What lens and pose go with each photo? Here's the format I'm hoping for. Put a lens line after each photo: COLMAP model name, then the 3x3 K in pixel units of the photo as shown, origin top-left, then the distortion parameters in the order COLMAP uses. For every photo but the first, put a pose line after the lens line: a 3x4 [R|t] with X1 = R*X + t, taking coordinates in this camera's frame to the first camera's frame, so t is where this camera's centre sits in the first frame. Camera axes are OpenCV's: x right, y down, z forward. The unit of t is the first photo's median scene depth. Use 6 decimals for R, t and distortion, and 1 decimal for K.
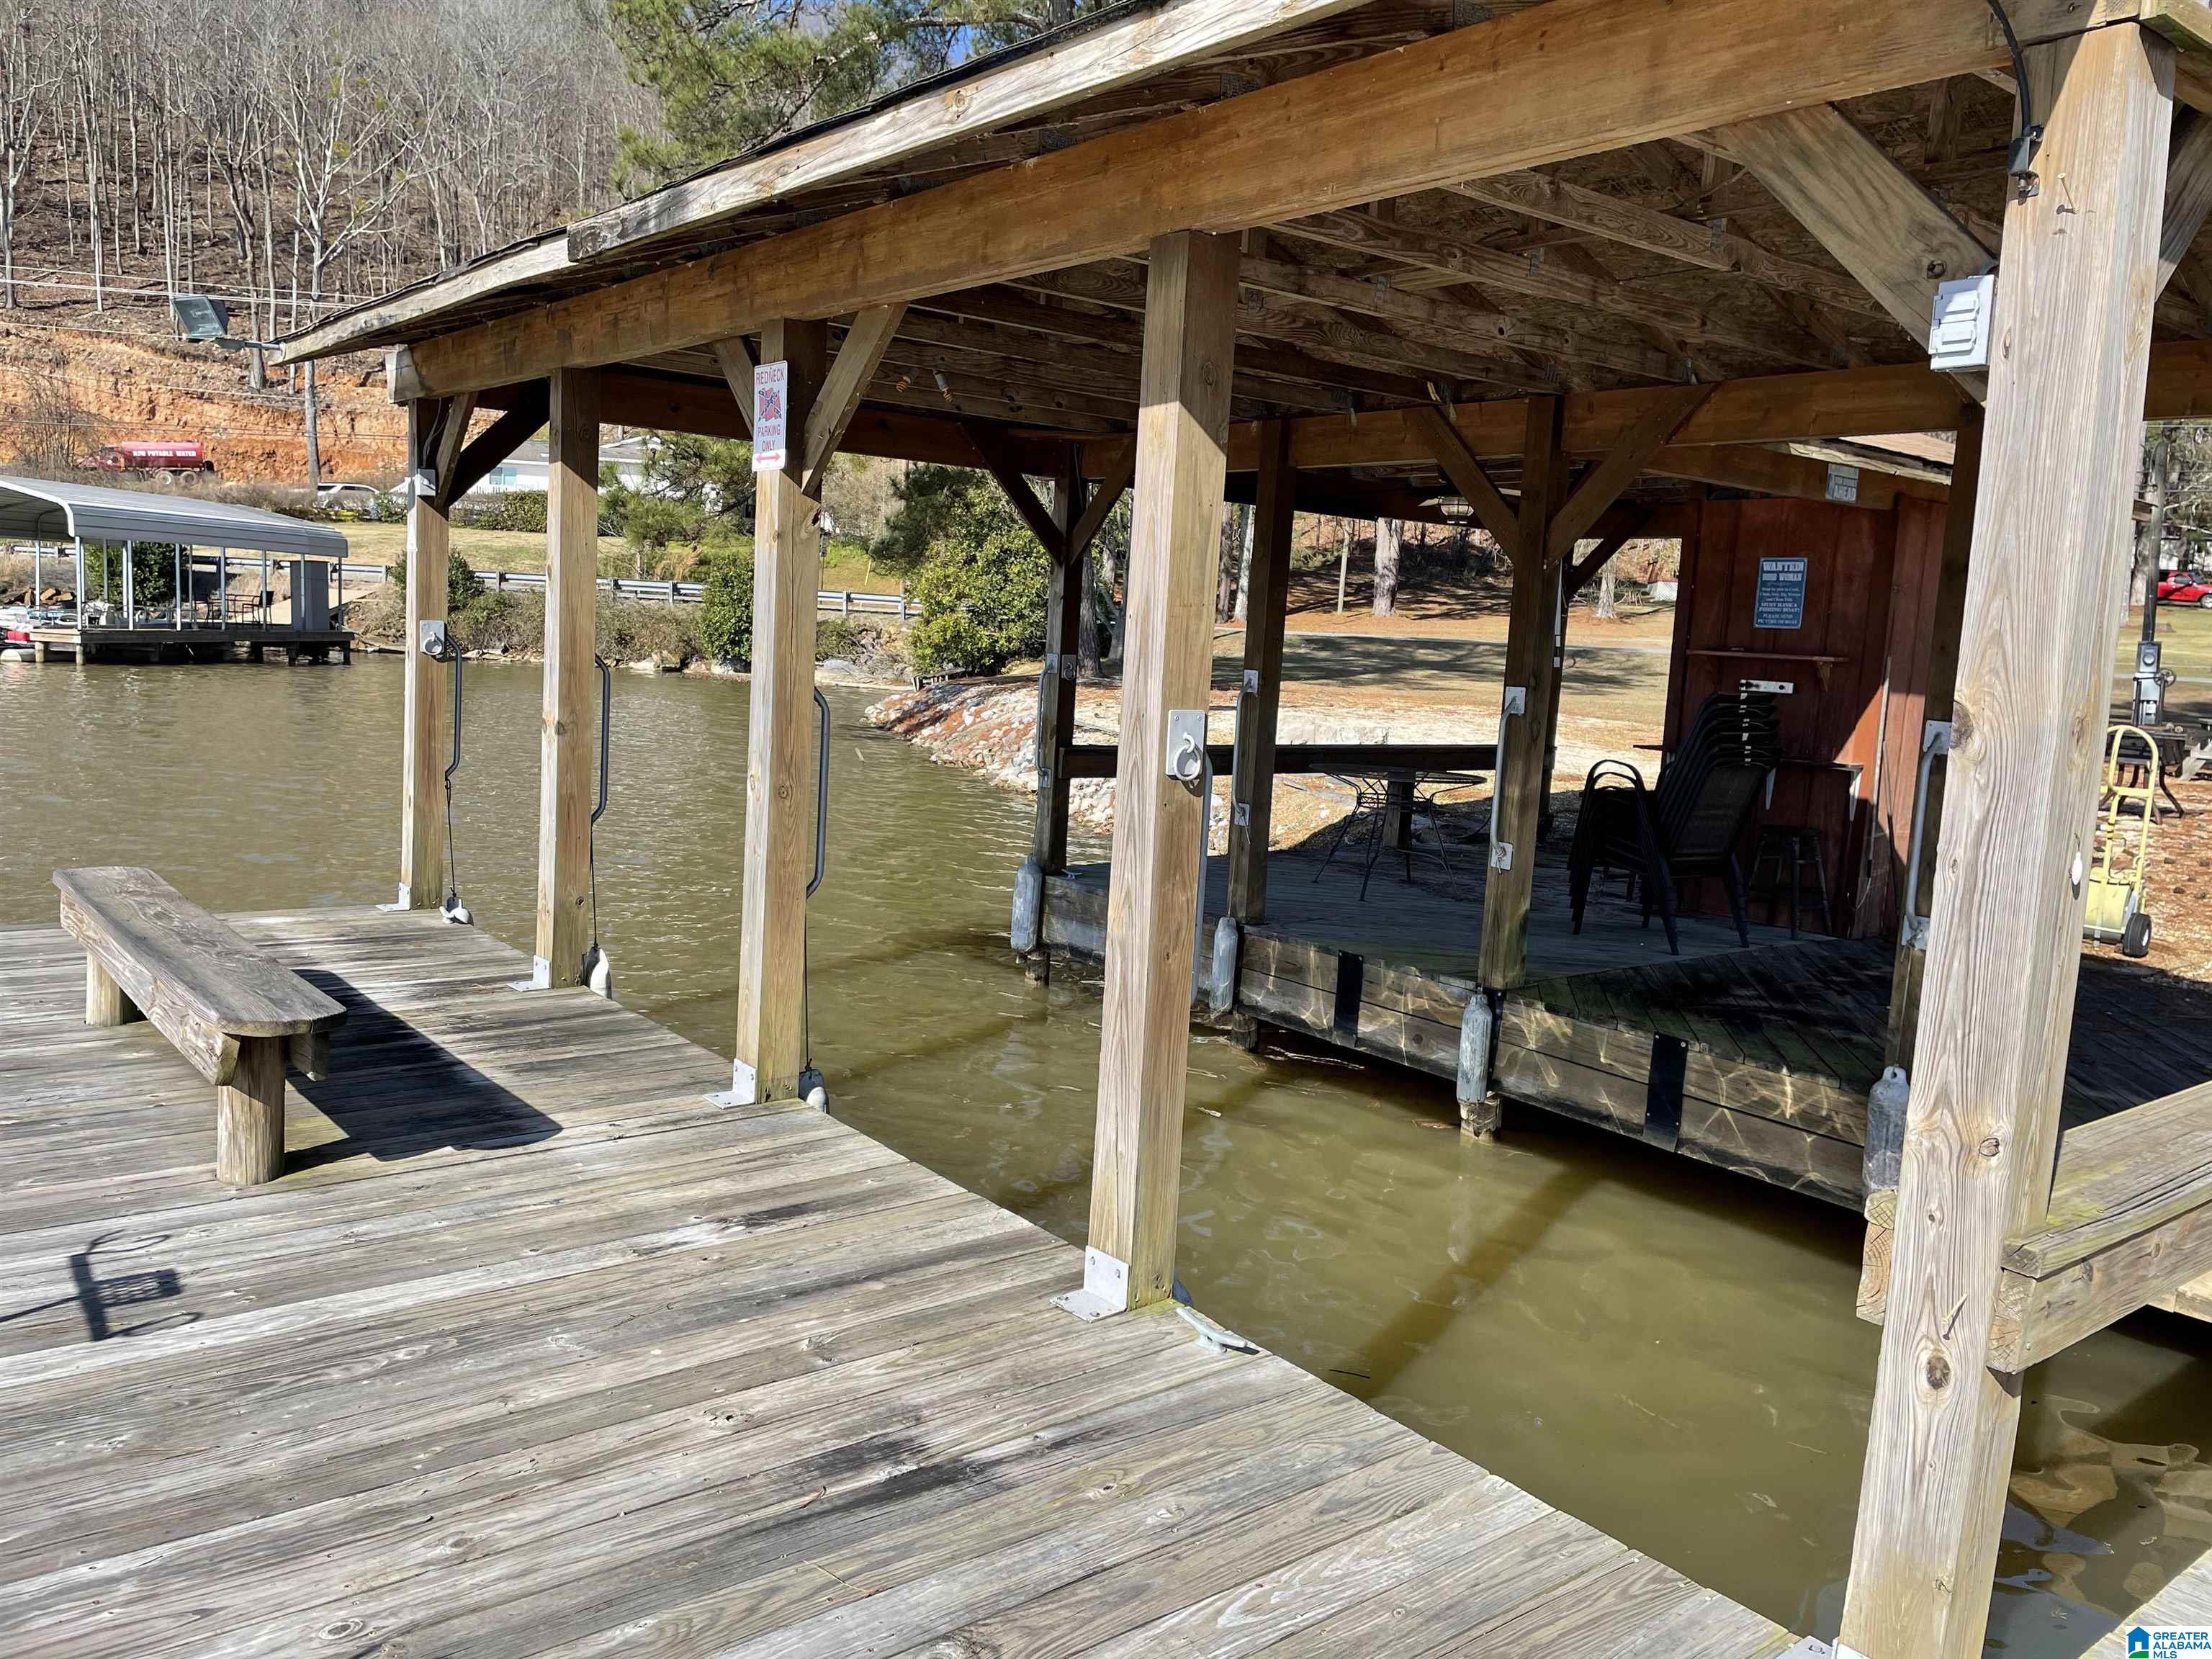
lens RADIAL K [[1677.6, 0, 1105.3], [0, 1677.6, 800.5], [0, 0, 1]] dist [0.114083, -0.149147]
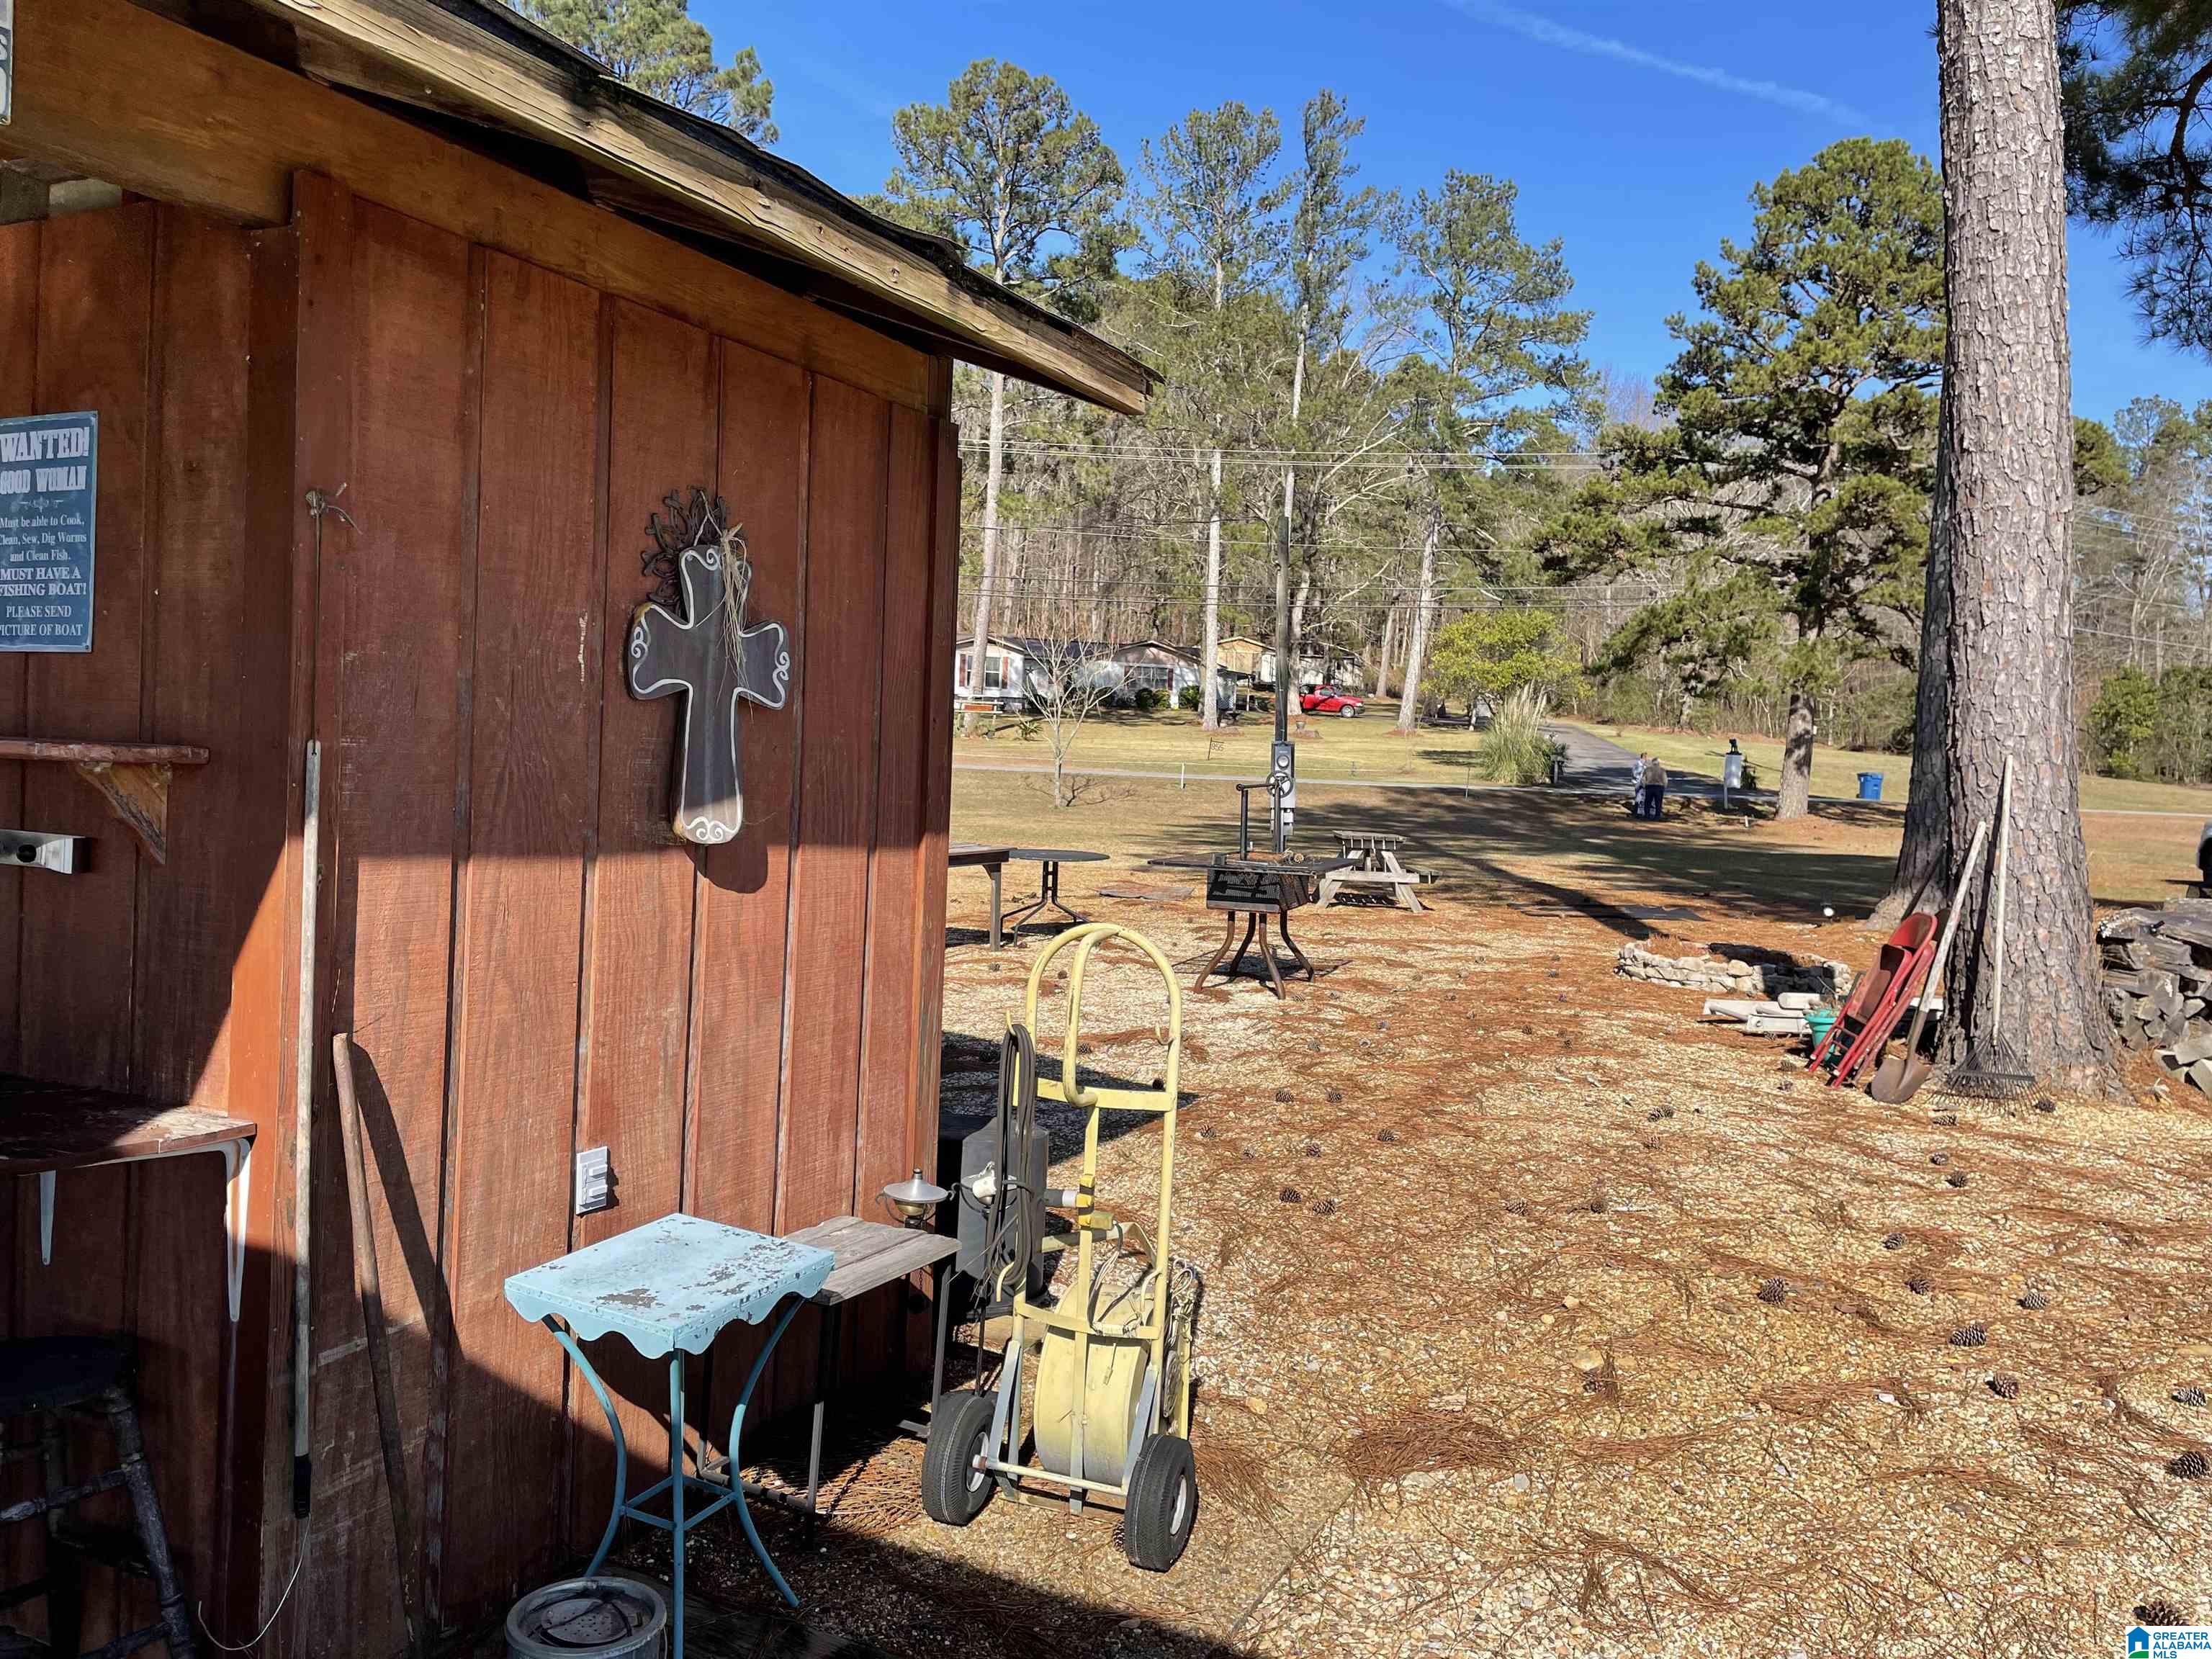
lens RADIAL K [[1677.6, 0, 1105.3], [0, 1677.6, 800.5], [0, 0, 1]] dist [0.114083, -0.149147]
pose [[0.911403, -0.024049, 0.410812, 0.441282], [0.051579, 0.997094, -0.056059, -0.049394], [-0.408270, 0.072282, 0.909995, 0.656430]]
